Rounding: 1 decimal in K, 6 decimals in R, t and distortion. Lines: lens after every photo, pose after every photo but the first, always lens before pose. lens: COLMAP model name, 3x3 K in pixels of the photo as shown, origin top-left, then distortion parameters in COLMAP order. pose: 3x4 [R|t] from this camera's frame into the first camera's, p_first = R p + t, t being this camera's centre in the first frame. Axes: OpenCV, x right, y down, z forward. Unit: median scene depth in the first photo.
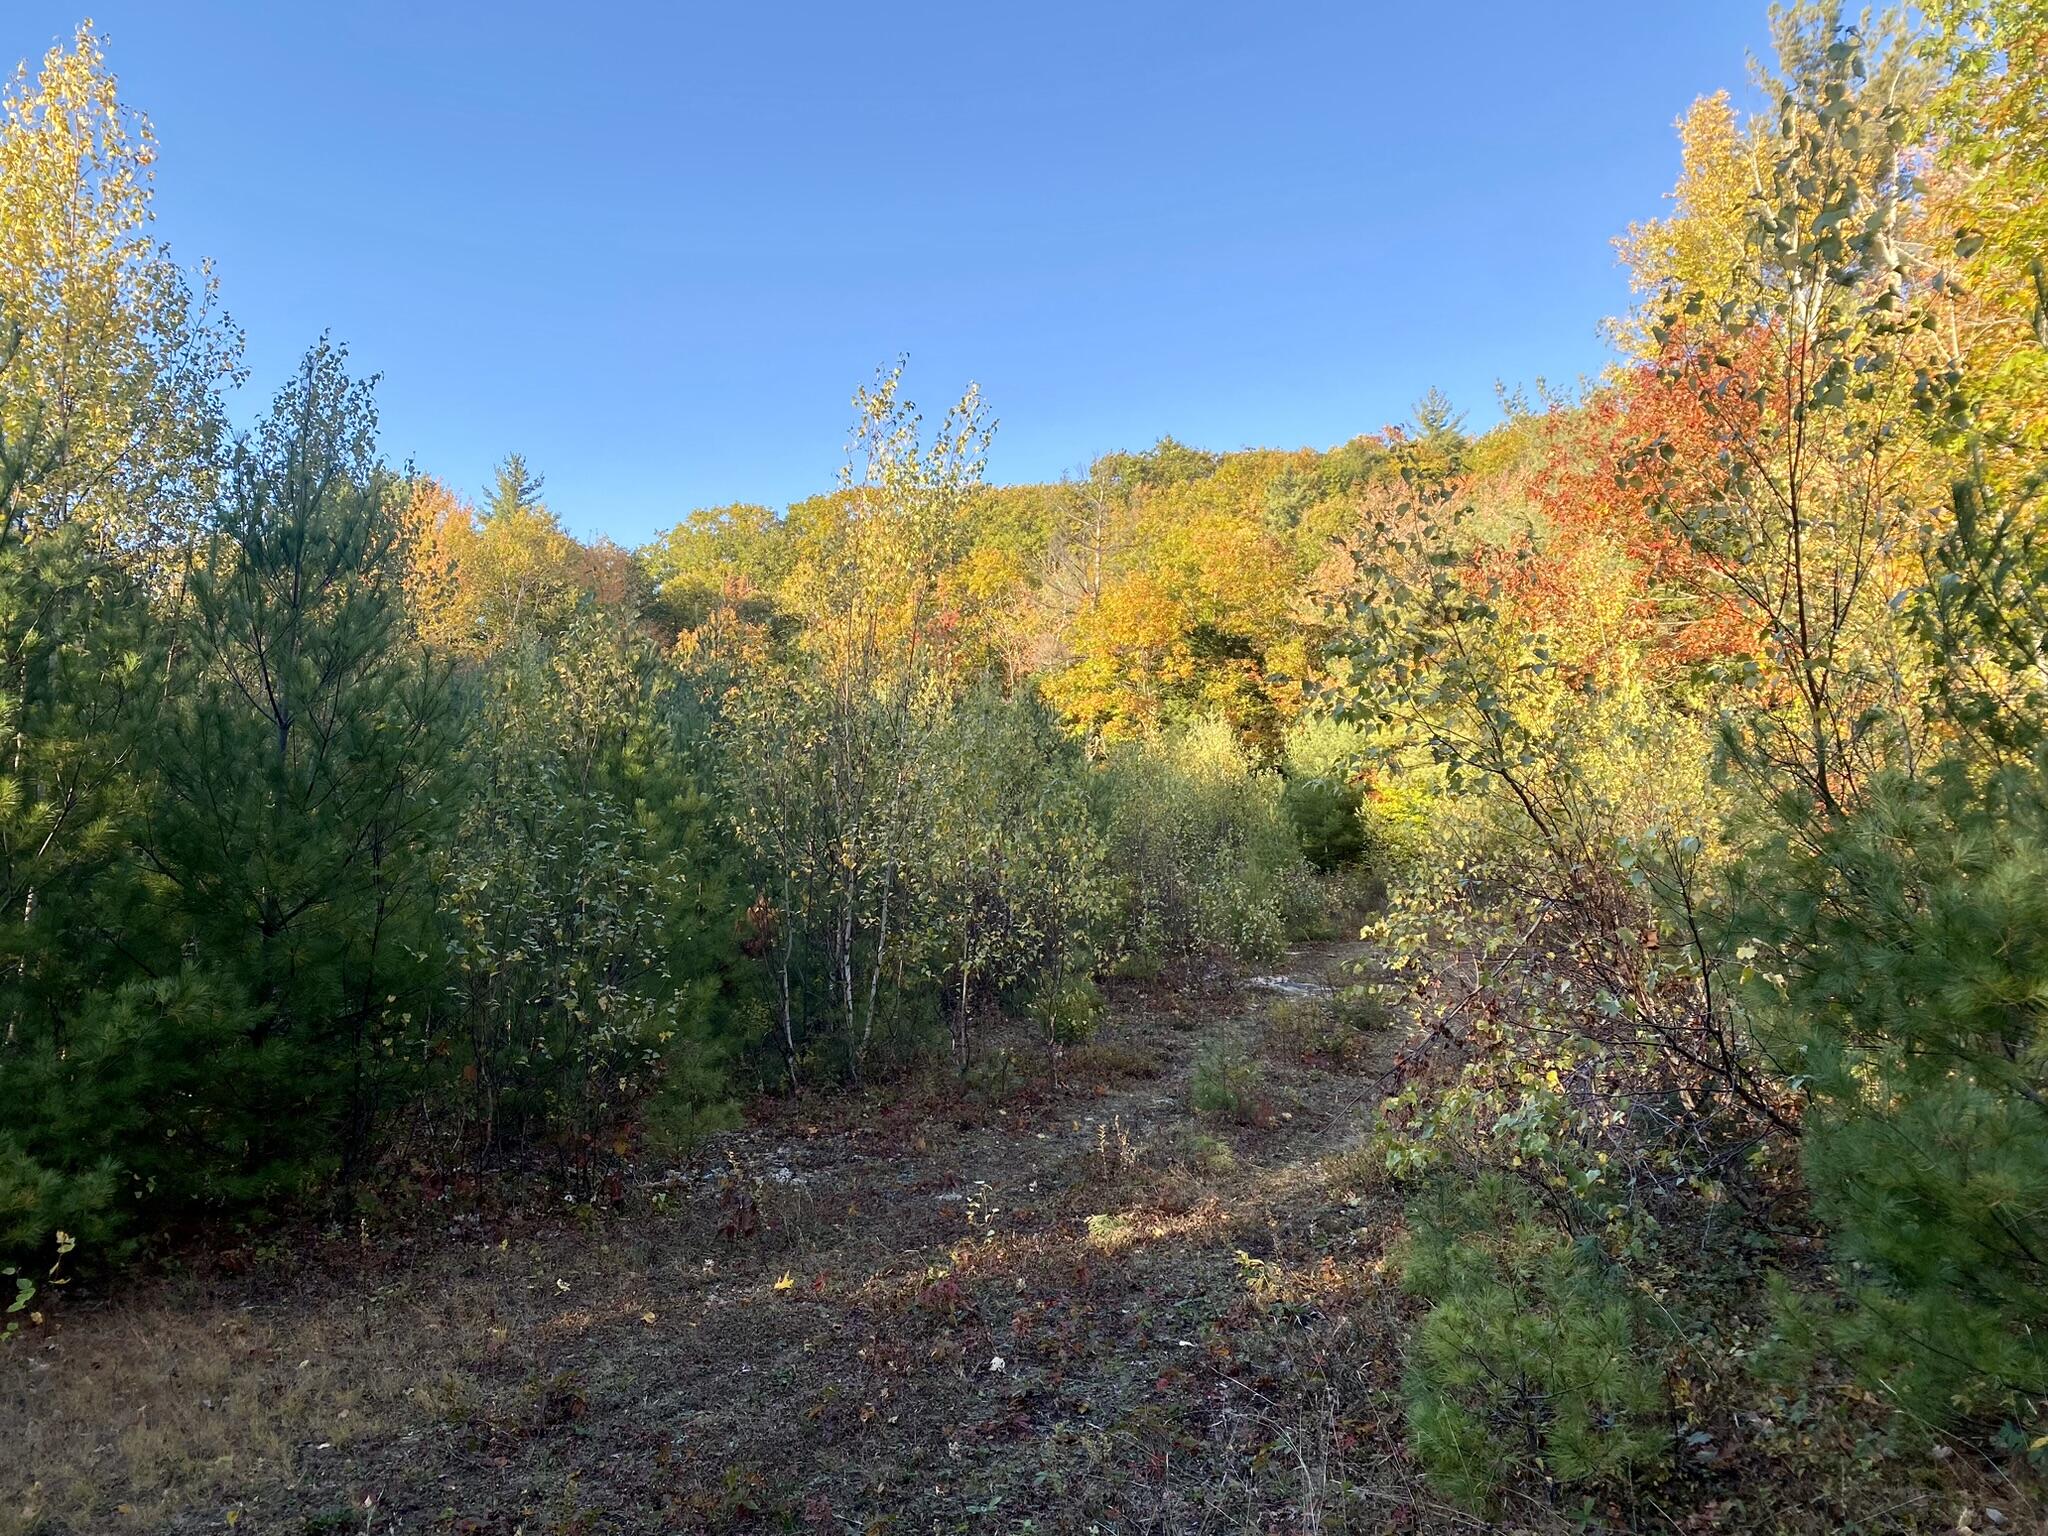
lens RADIAL K [[1528.1, 0, 1015.6], [0, 1528.1, 775.3], [0, 0, 1]] dist [0.109040, -0.197319]
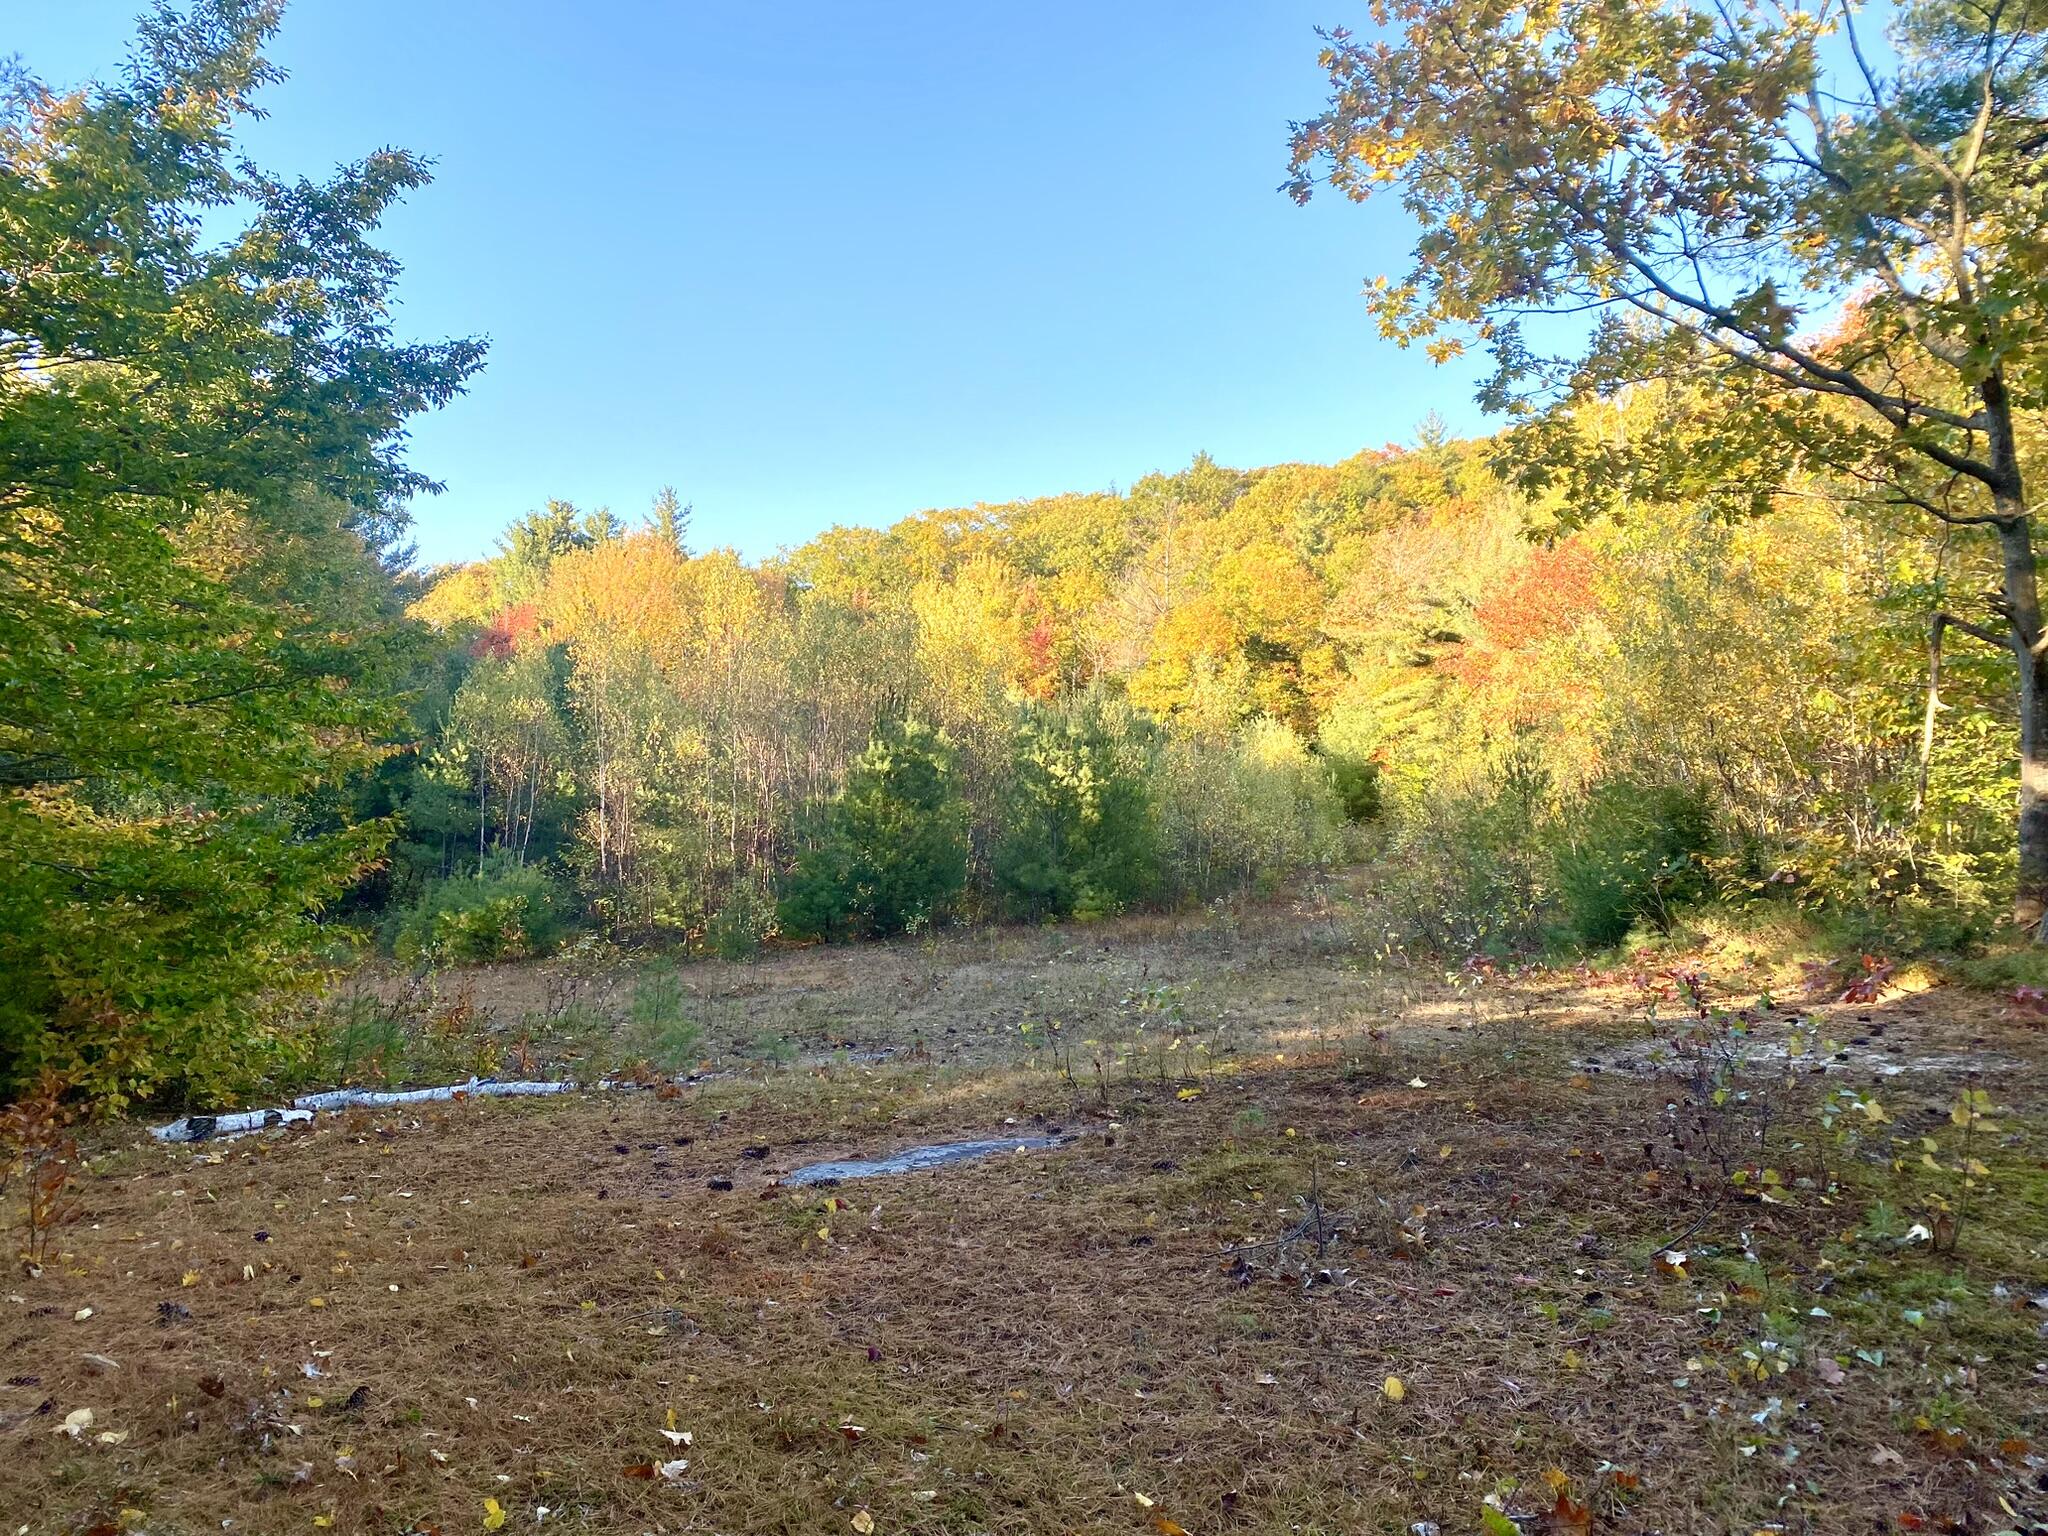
lens RADIAL K [[1528.1, 0, 1015.6], [0, 1528.1, 775.3], [0, 0, 1]] dist [0.109040, -0.197319]
pose [[0.999887, -0.013096, -0.007347, -0.067537], [0.013290, 0.999547, 0.027003, -0.017861], [0.006991, -0.027097, 0.999608, -0.288650]]
